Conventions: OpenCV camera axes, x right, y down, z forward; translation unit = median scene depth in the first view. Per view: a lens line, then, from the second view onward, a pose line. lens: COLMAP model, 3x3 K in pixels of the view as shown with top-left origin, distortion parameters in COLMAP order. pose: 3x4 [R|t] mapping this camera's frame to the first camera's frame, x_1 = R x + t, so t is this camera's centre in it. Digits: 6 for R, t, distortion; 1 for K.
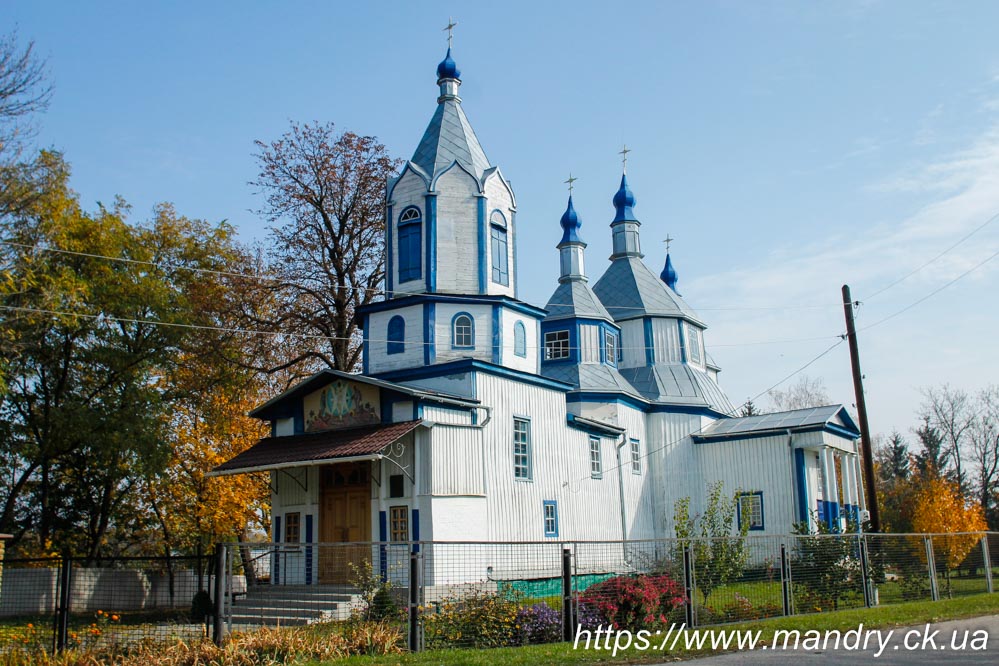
lens RADIAL K [[927.8, 0, 499.5], [0, 927.8, 333.0], [0, 0, 1]] dist [-0.061755, 0.001838]
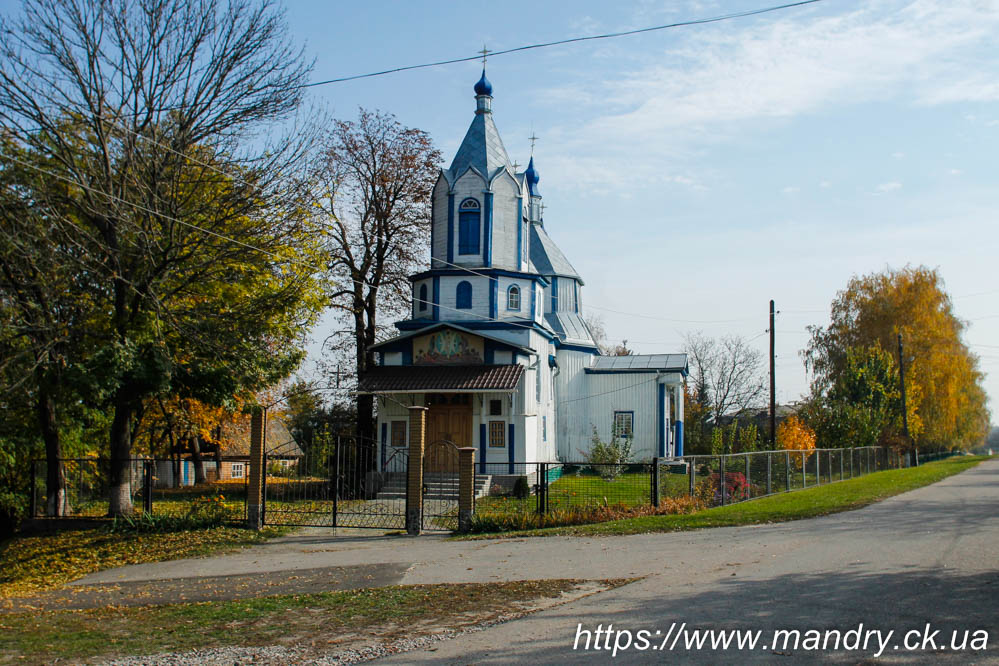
lens RADIAL K [[924.6, 0, 499.5], [0, 924.6, 333.0], [0, 0, 1]] dist [-0.117509, -0.000377]
pose [[0.930195, 0.069356, 0.360455, -0.539043], [-0.112076, 0.988758, 0.098977, -0.081887], [-0.349538, -0.132466, 0.927511, -0.292770]]
